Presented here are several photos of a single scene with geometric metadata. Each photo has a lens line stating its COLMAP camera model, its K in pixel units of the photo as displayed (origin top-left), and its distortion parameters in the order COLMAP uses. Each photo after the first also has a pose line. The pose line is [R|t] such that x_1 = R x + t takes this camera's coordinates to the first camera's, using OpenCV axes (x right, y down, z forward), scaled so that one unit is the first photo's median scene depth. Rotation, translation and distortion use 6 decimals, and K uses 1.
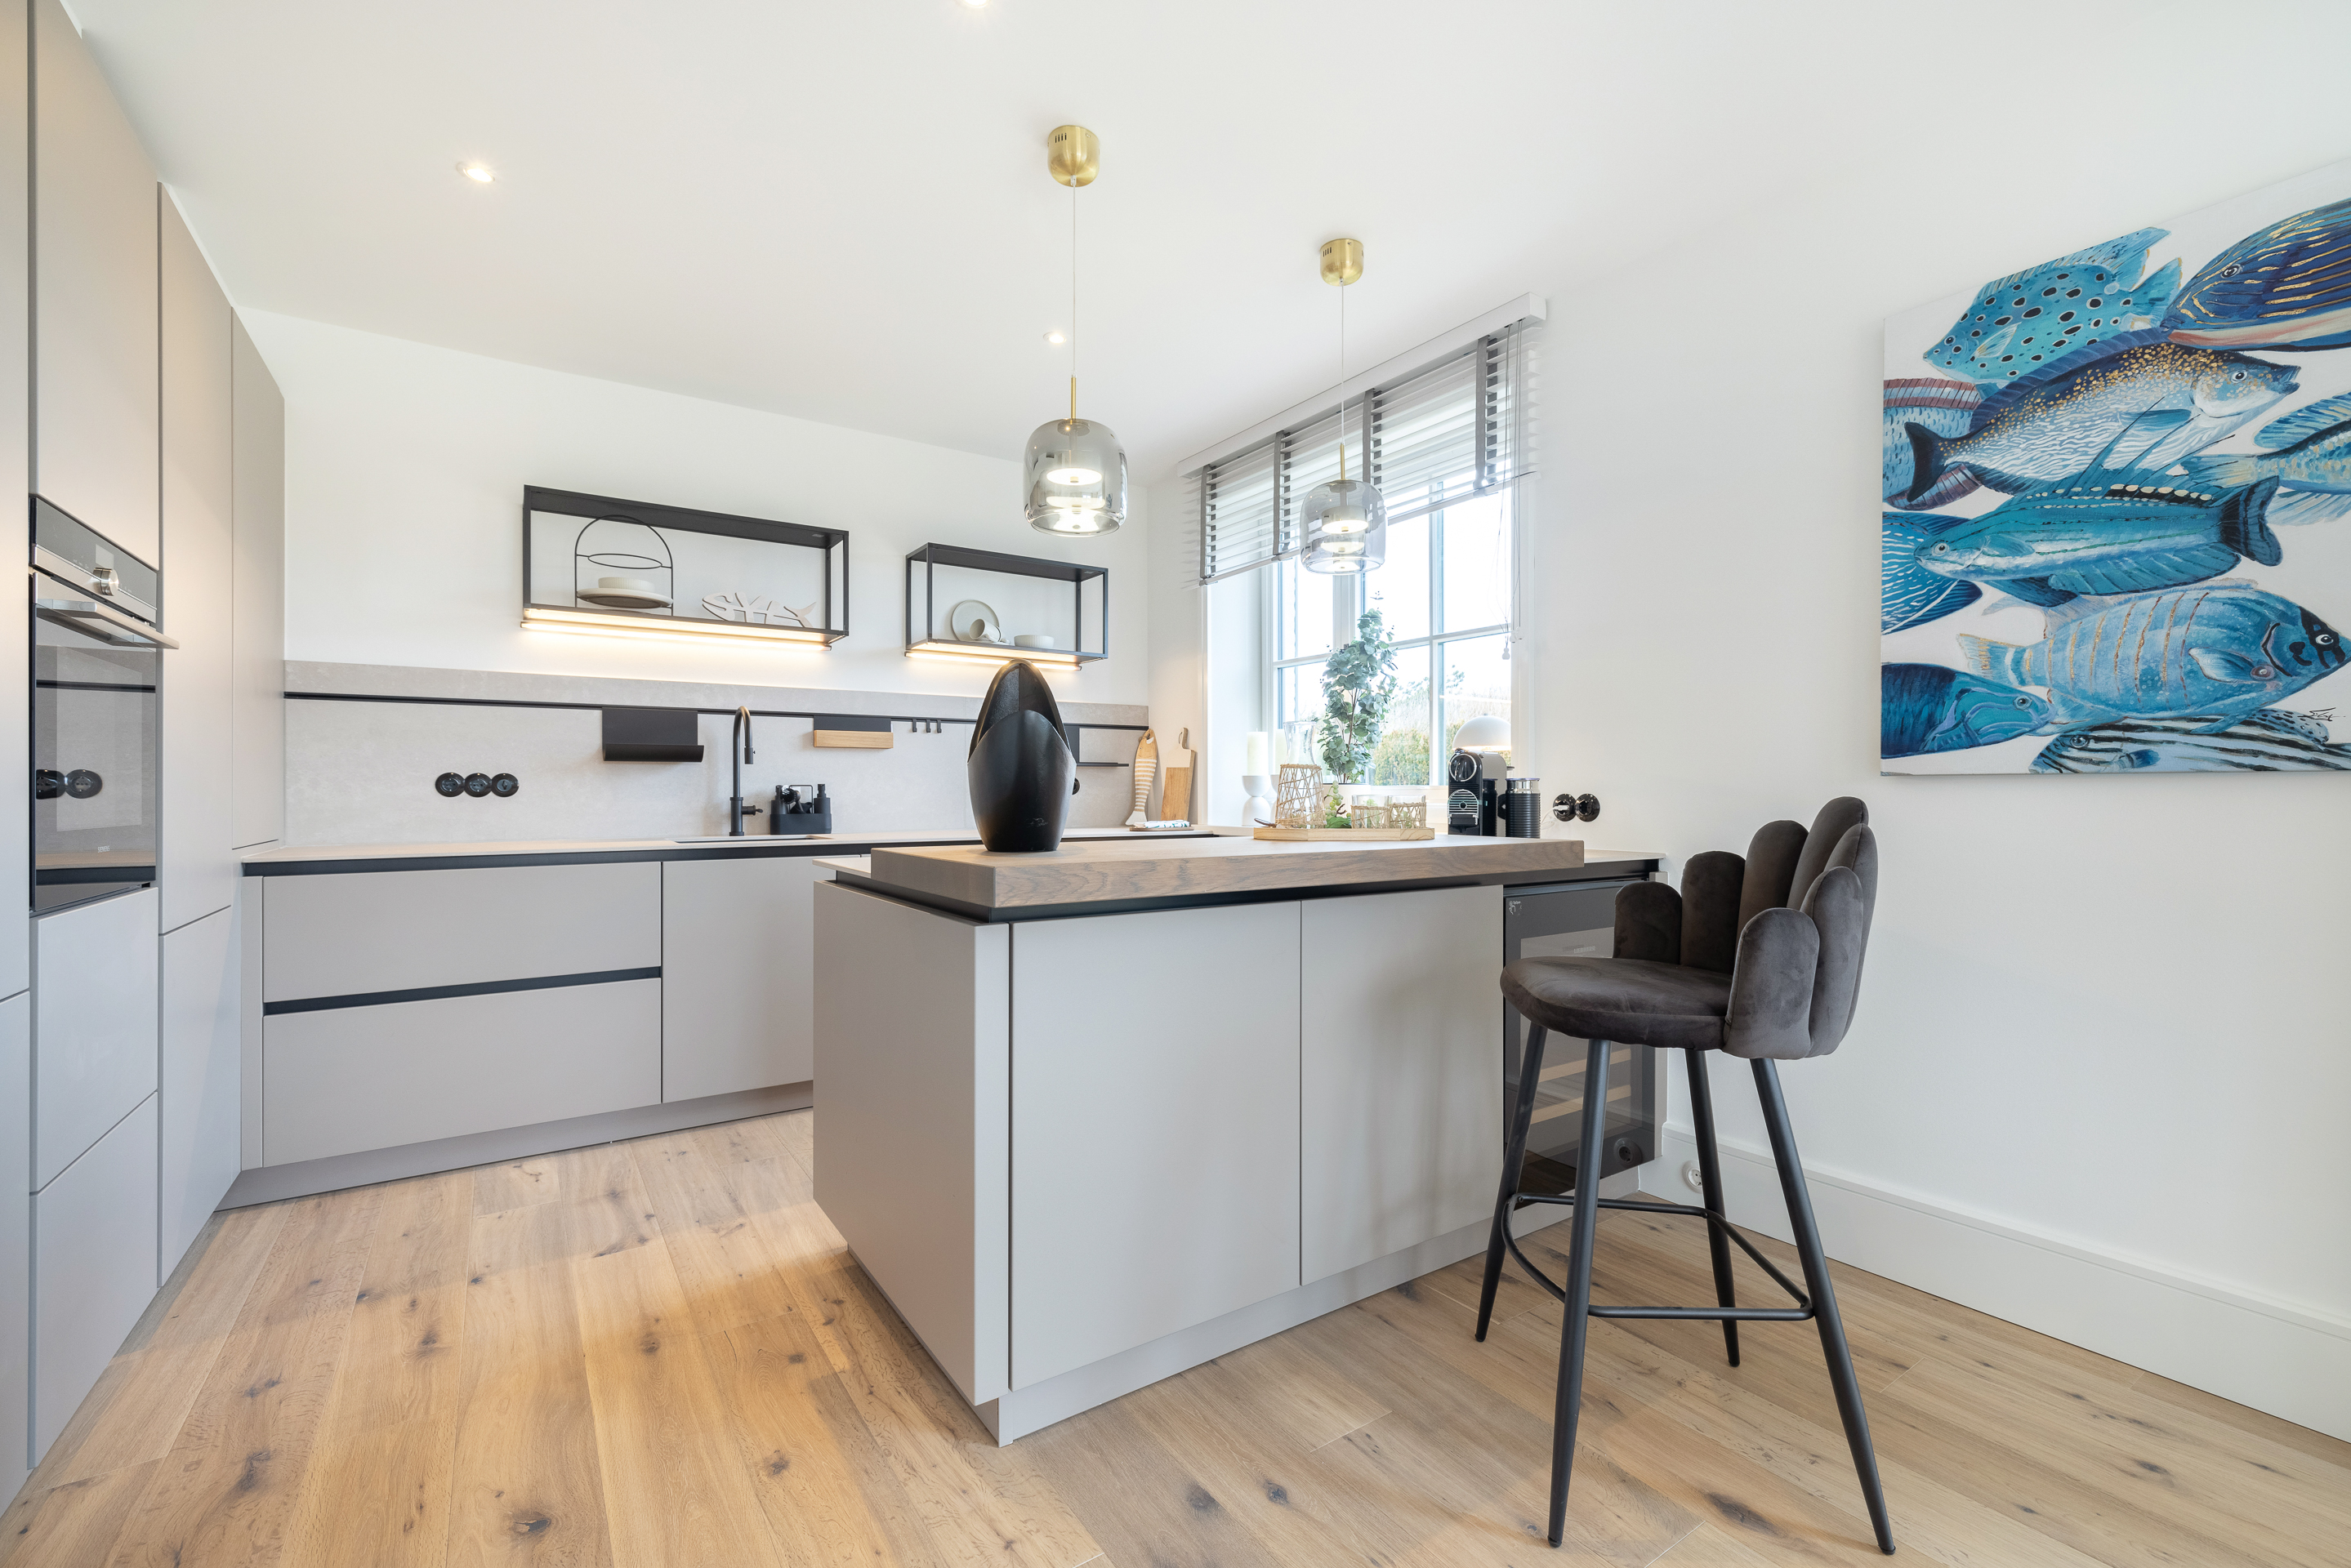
lens RADIAL K [[1008.5, 0, 1118.1], [0, 1008.5, 786.9], [0, 0, 1]] dist [0.004039, -0.001951]
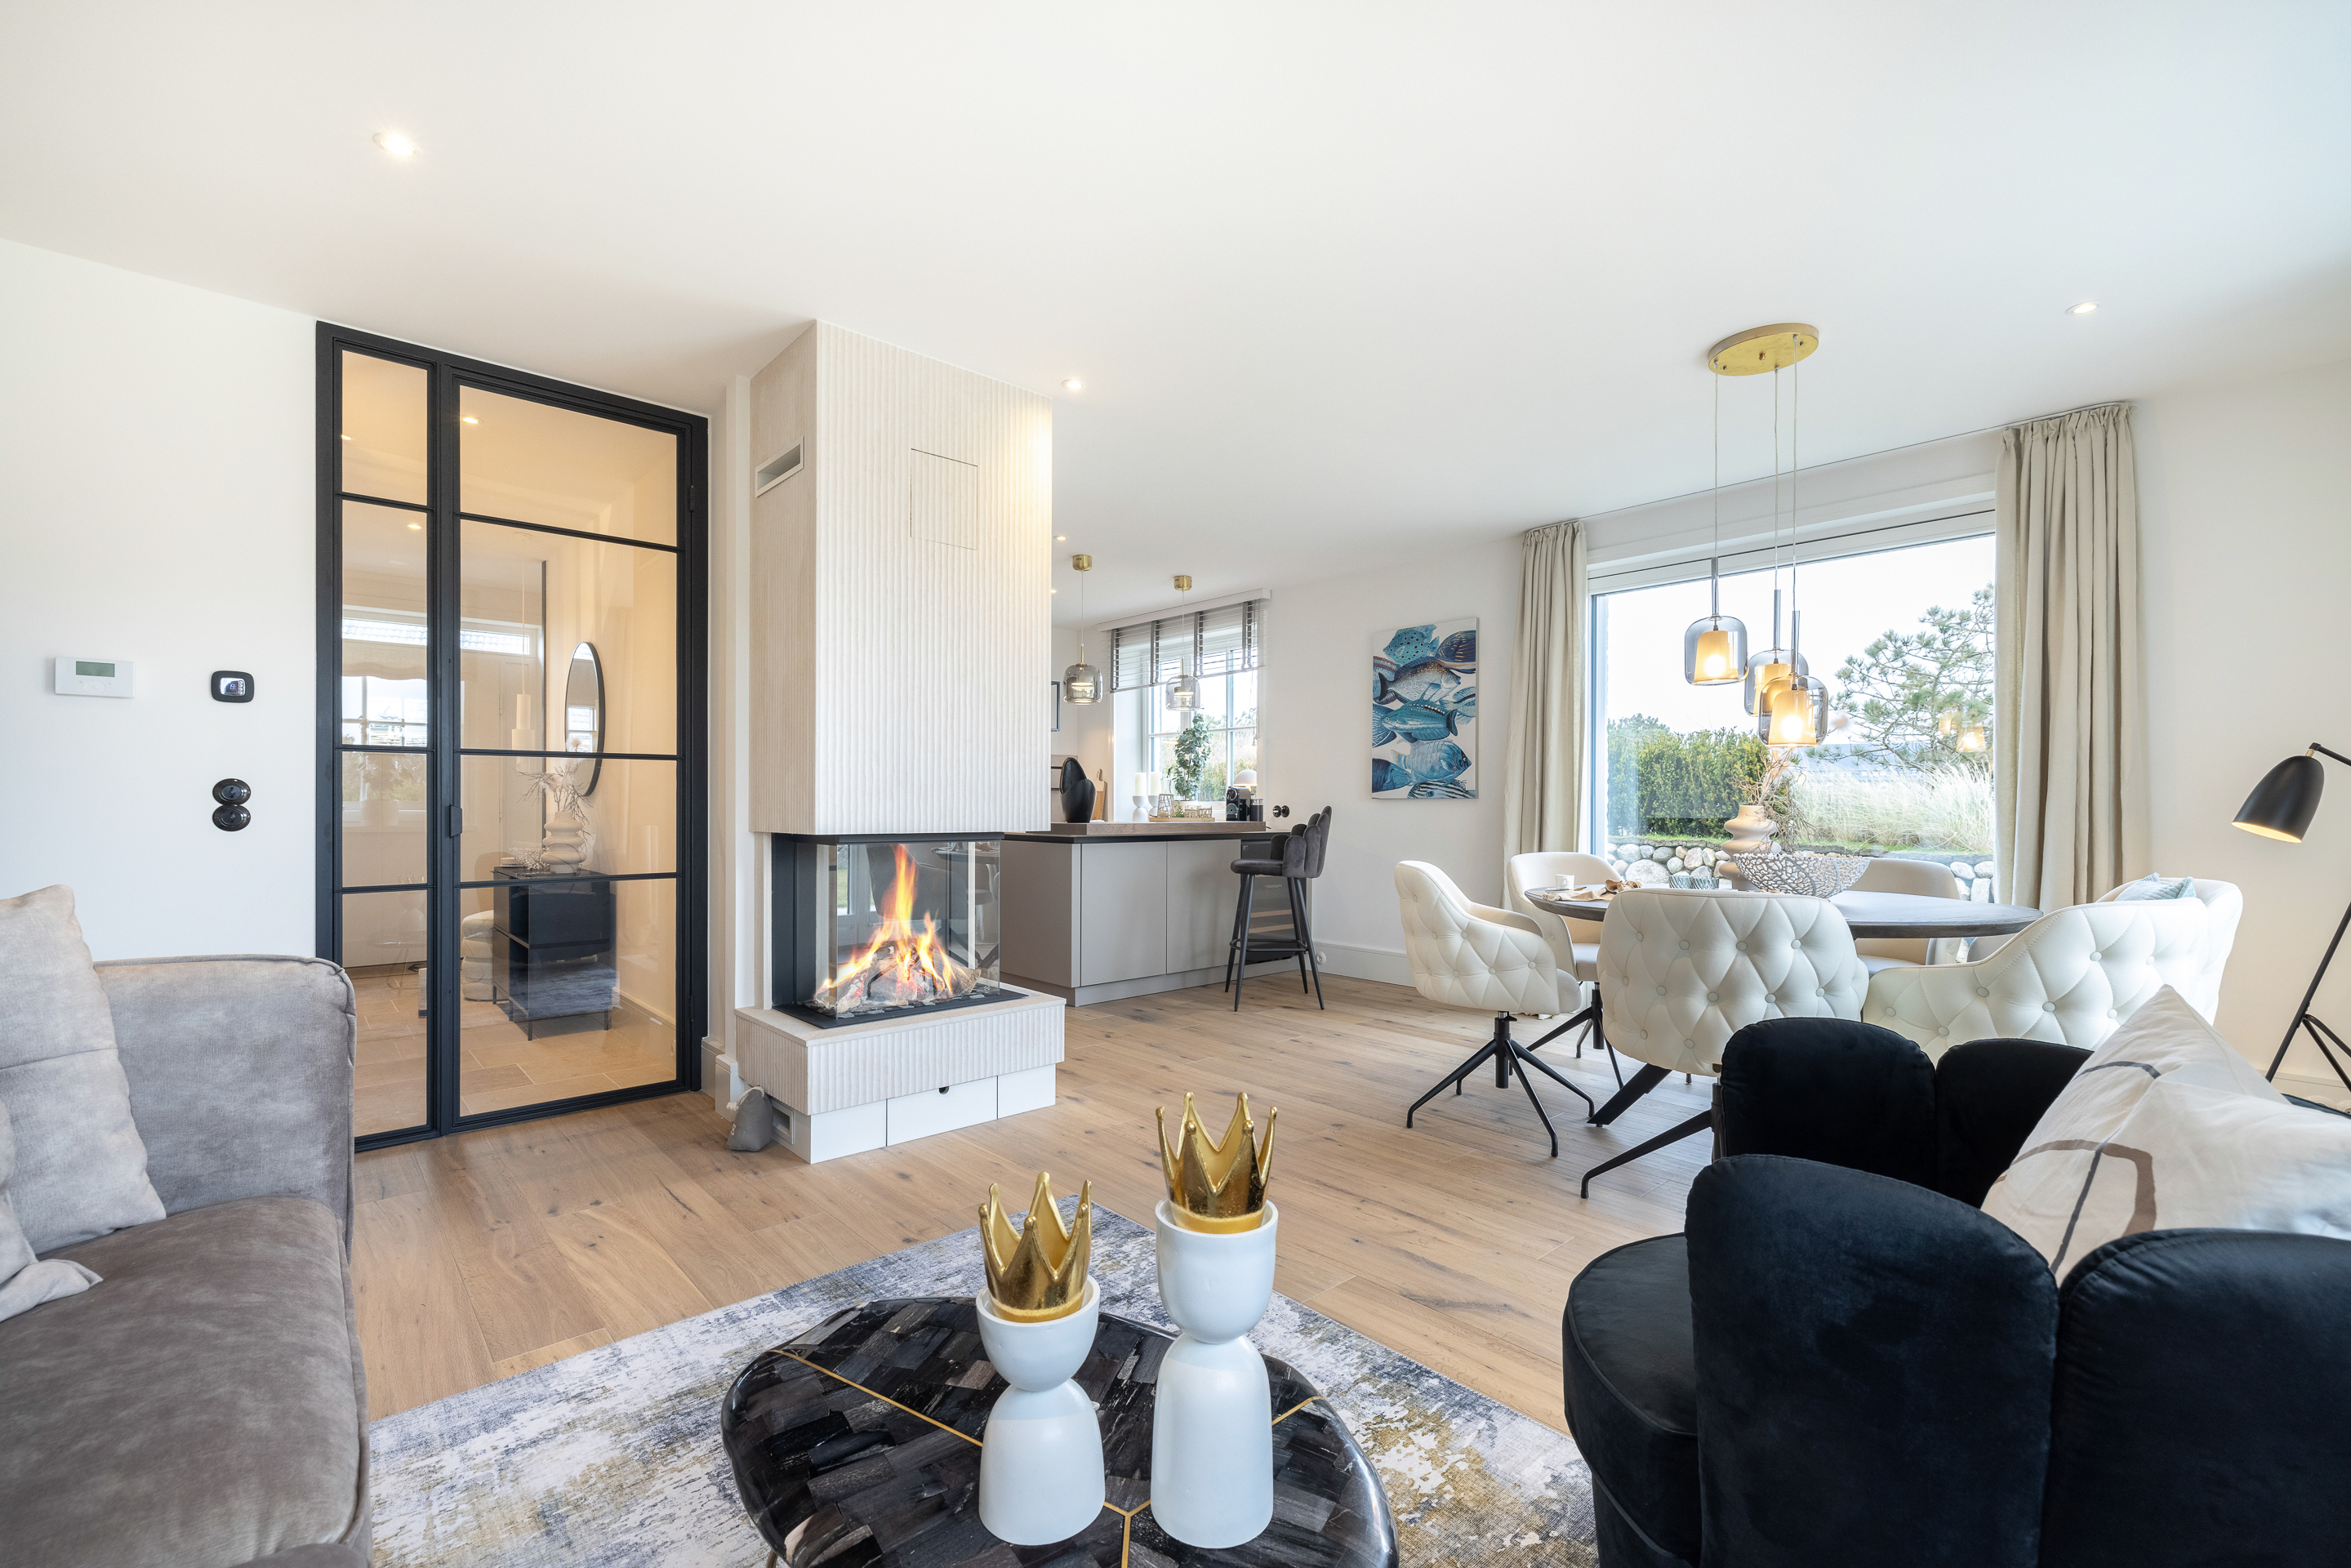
lens RADIAL K [[1008.6, 0, 1158.5], [0, 1008.6, 800.3], [0, 0, 1]] dist [0.004039, -0.001951]
pose [[0.983500, 0.003222, 0.180880, -0.322613], [-0.002919, 0.999994, -0.001945, 0.000491], [-0.180885, 0.001385, 0.983503, -1.627307]]
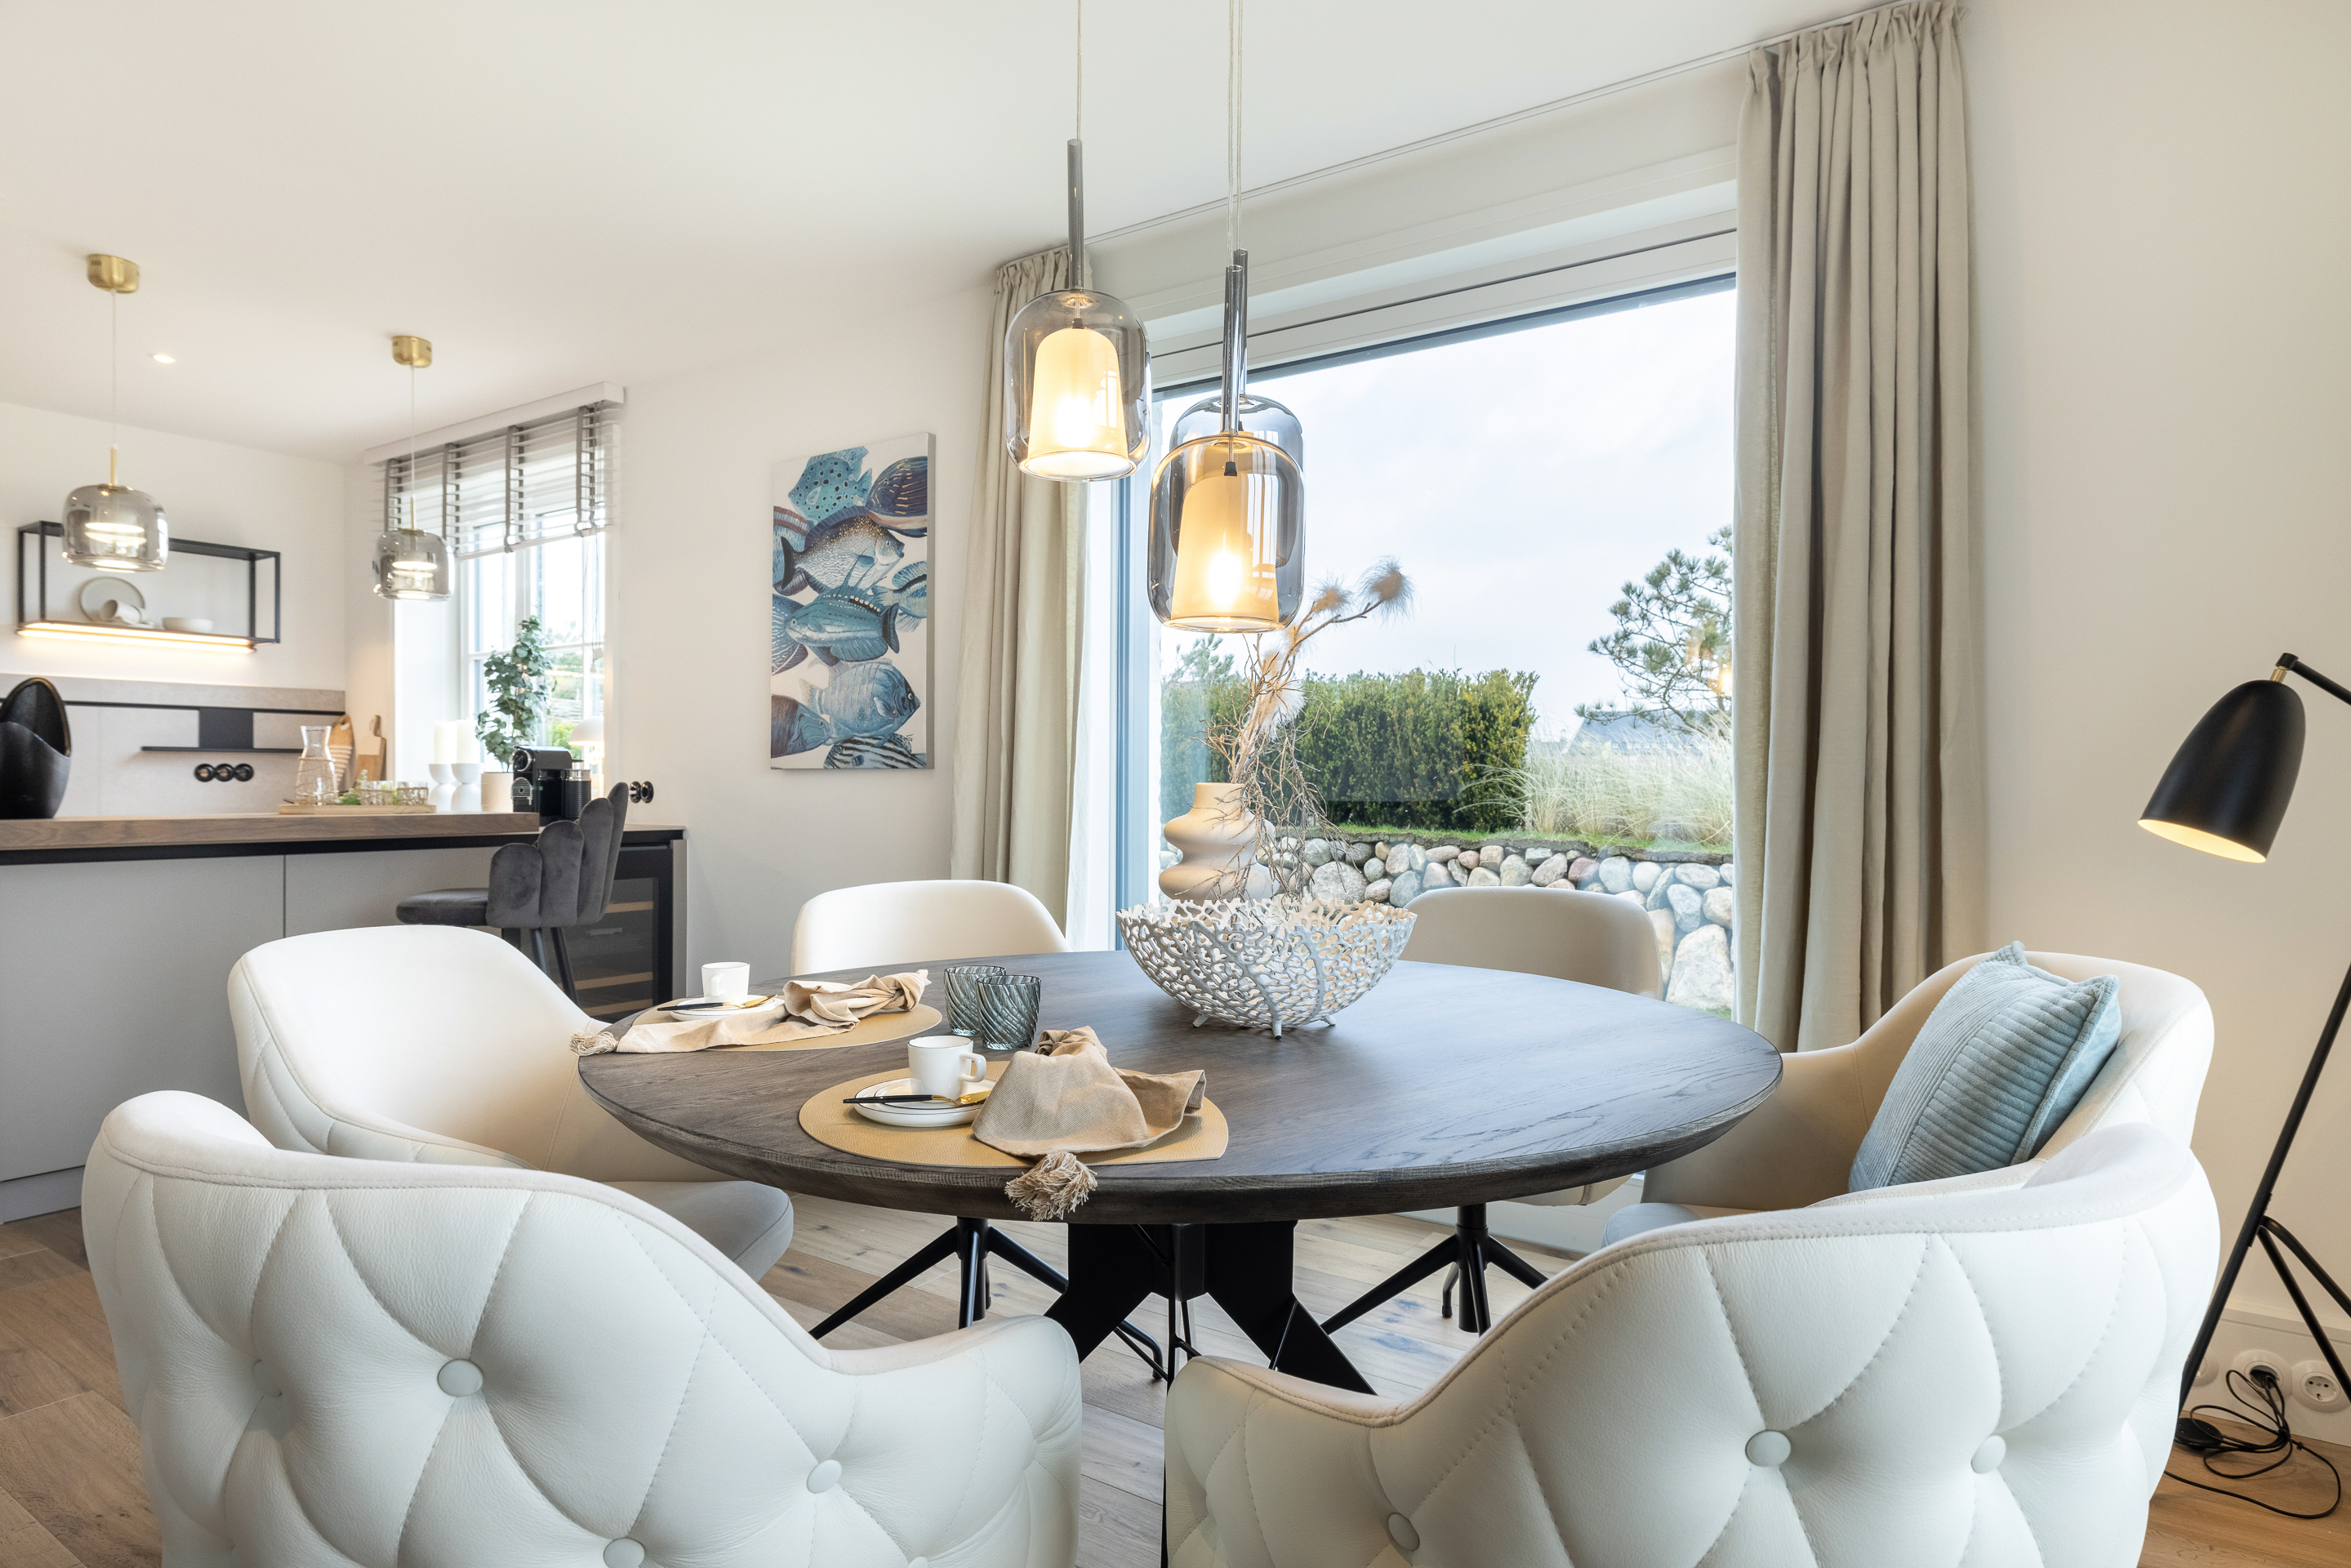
lens RADIAL K [[1345.1, 0, 1123.1], [0, 1345.1, 786.8], [0, 0, 1]] dist [-0.002113, 0.010621]
pose [[0.919303, 0.001975, 0.393546, 0.453666], [-0.004980, 0.999966, 0.006614, -0.000679], [-0.393519, -0.008040, 0.919281, -1.054479]]
